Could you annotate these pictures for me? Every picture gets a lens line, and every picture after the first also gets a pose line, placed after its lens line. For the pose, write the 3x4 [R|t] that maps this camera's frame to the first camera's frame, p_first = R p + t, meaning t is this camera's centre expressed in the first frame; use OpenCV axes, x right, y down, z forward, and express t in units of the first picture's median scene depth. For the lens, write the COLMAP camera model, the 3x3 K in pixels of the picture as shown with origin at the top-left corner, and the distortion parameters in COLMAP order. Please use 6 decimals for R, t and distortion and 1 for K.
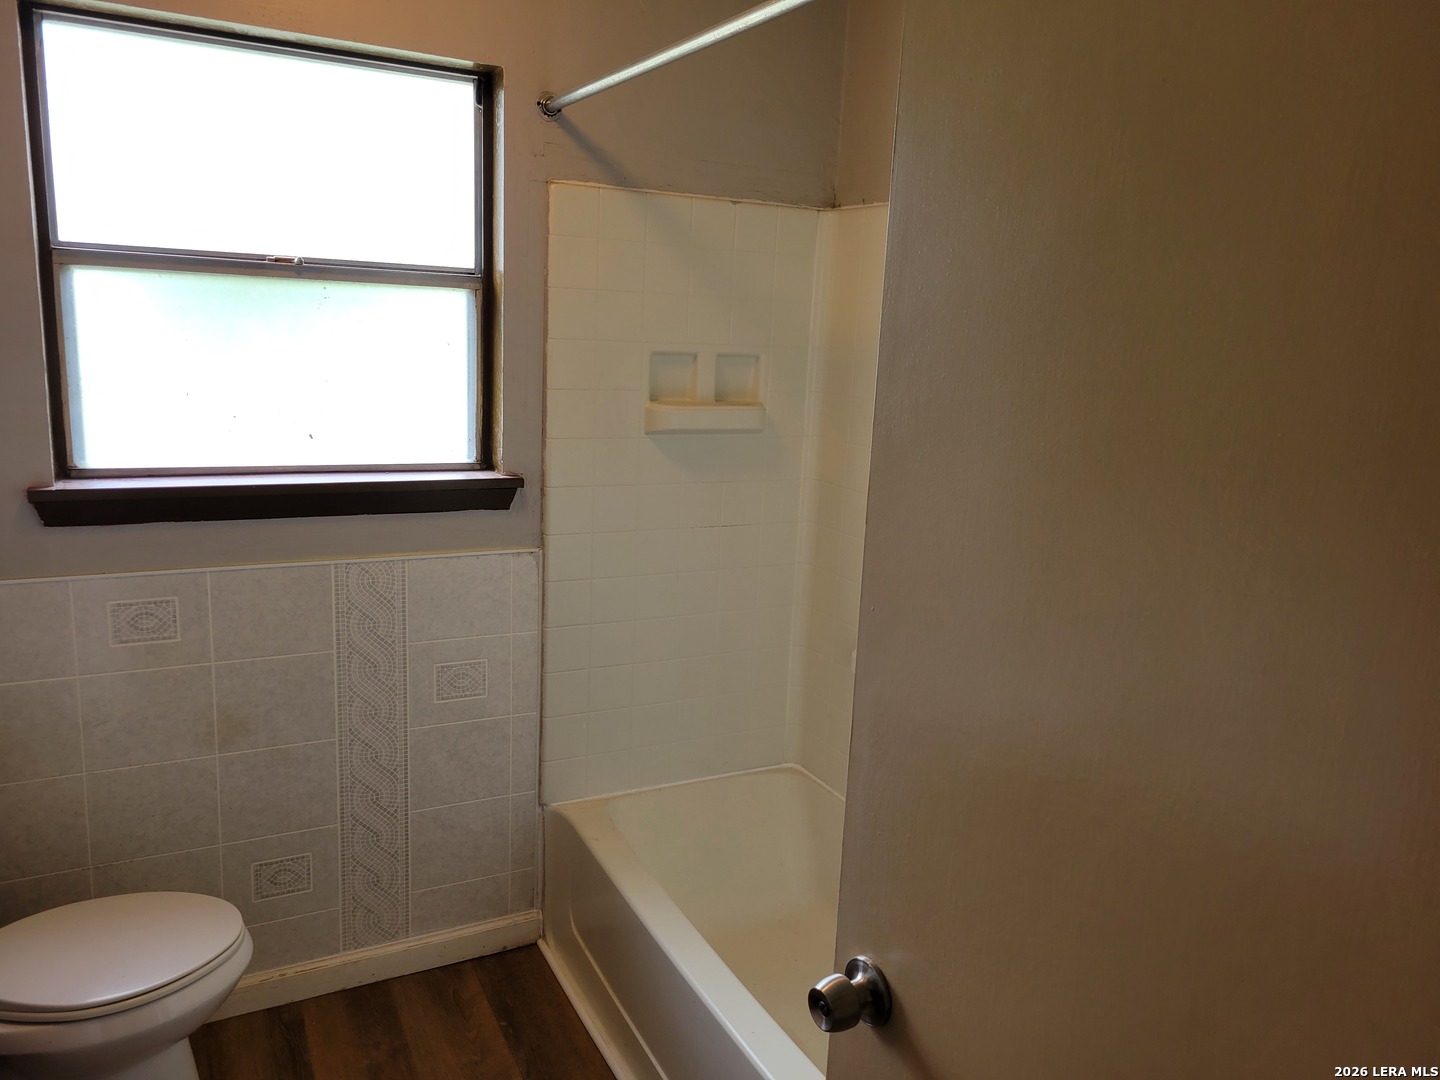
lens RADIAL K [[1073.7, 0, 724.2], [0, 1073.7, 535.1], [0, 0, 1]] dist [0.058368, -0.037282]
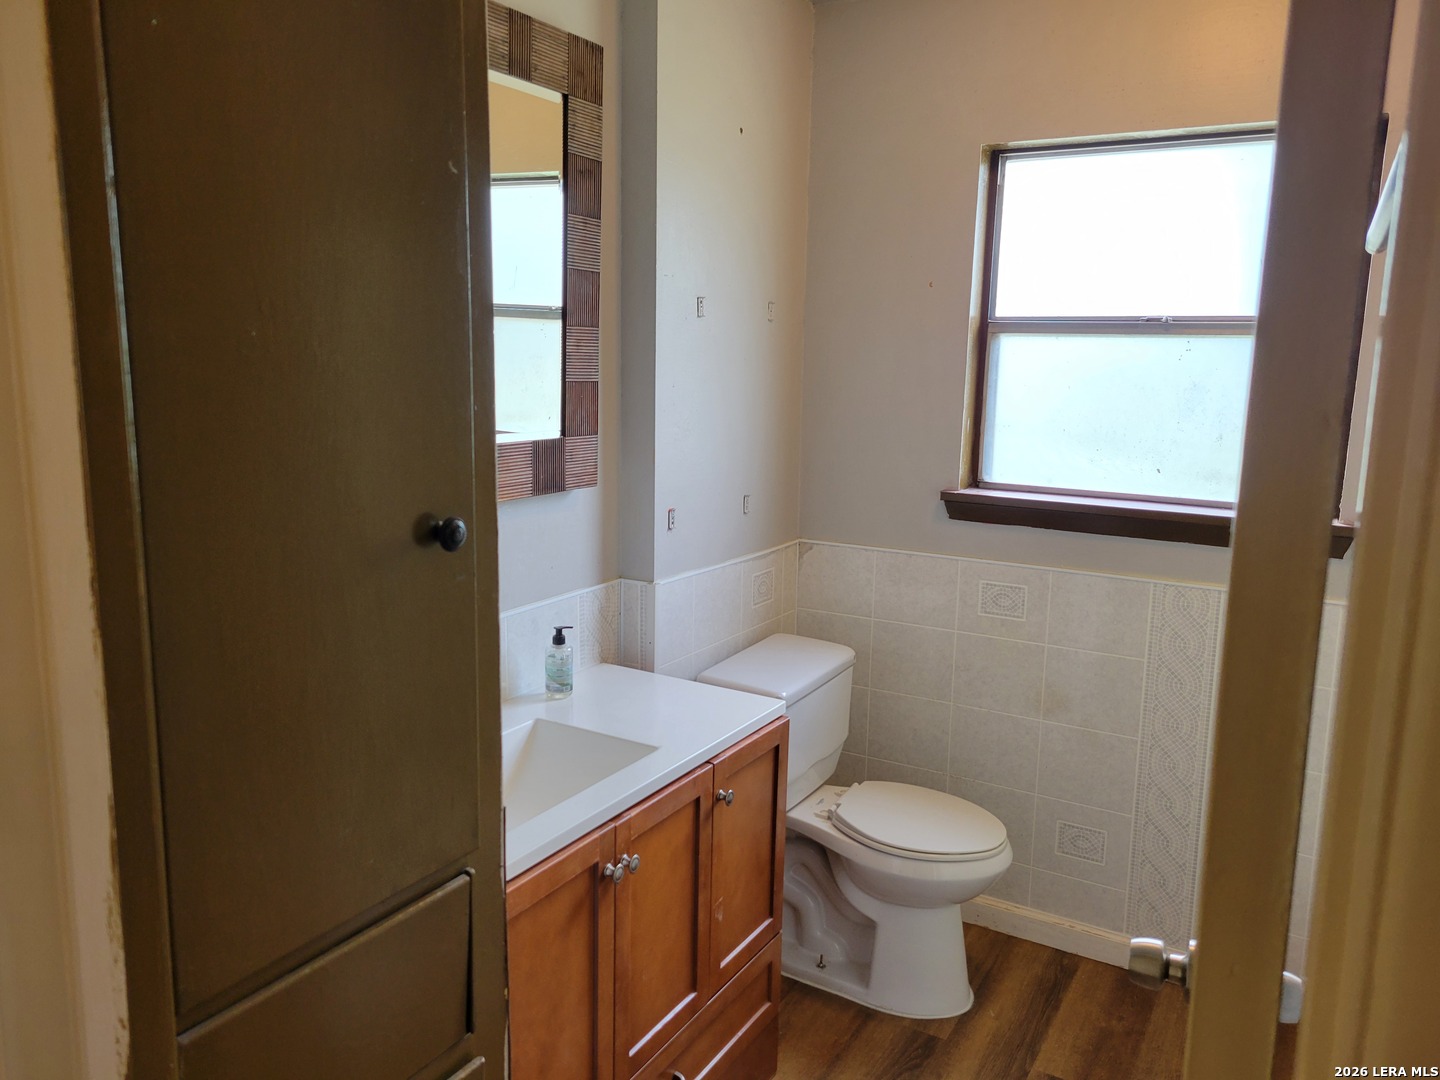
lens RADIAL K [[1073.7, 0, 724.2], [0, 1073.7, 535.1], [0, 0, 1]] dist [0.058368, -0.037282]
pose [[0.544332, 0.111059, -0.831485, 0.338004], [-0.164898, 0.986025, 0.023750, 0.025201], [0.822503, 0.124182, 0.555039, -0.005519]]
